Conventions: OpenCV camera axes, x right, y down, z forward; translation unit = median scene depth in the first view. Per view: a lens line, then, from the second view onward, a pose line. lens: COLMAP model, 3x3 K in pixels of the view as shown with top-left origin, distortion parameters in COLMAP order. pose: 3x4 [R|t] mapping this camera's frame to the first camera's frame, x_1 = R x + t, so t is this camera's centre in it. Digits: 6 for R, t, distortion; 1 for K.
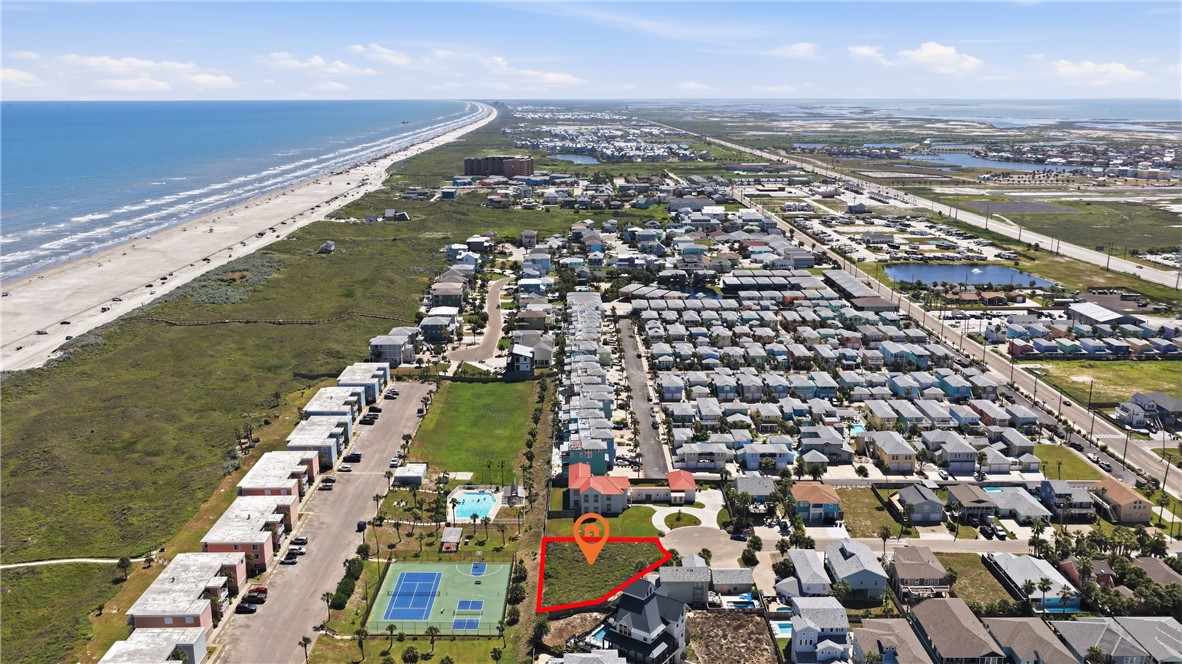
lens RADIAL K [[973.6, 0, 591.0], [0, 973.6, 332.0], [0, 0, 1]] dist [-0.000988, 0.006019]
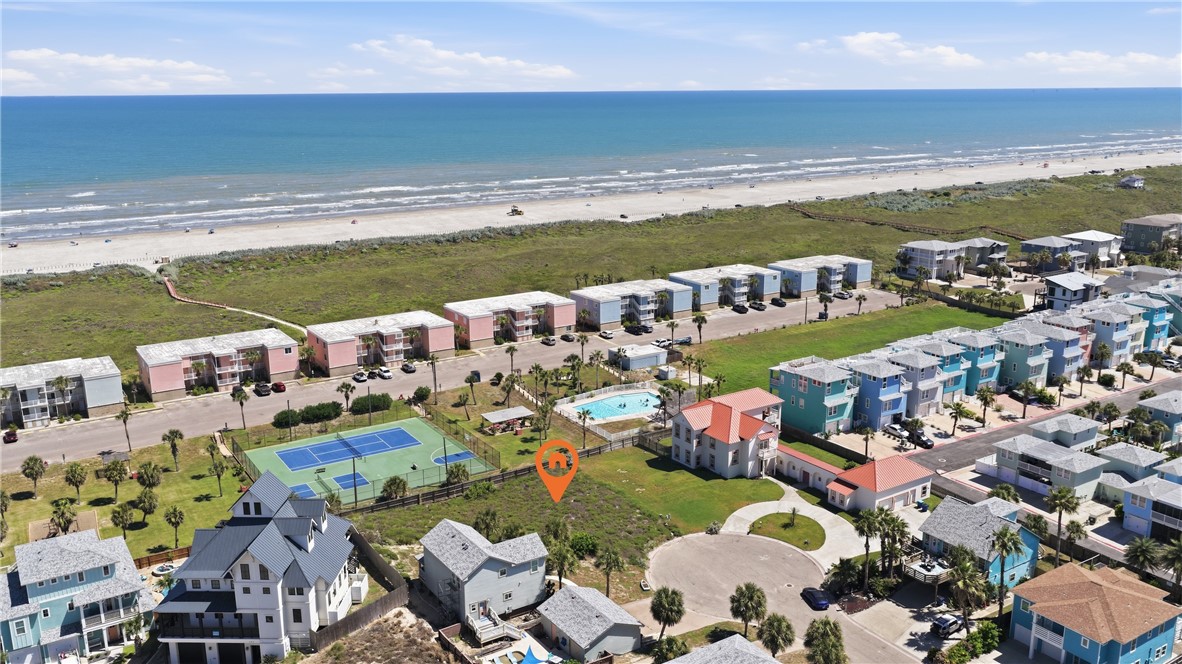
lens RADIAL K [[973.6, 0, 591.0], [0, 973.6, 332.0], [0, 0, 1]] dist [-0.000988, 0.006019]
pose [[0.536903, 0.203951, -0.818620, 0.413142], [-0.192072, 0.974407, 0.116790, 0.057397], [0.821489, 0.094529, 0.562335, 0.620999]]
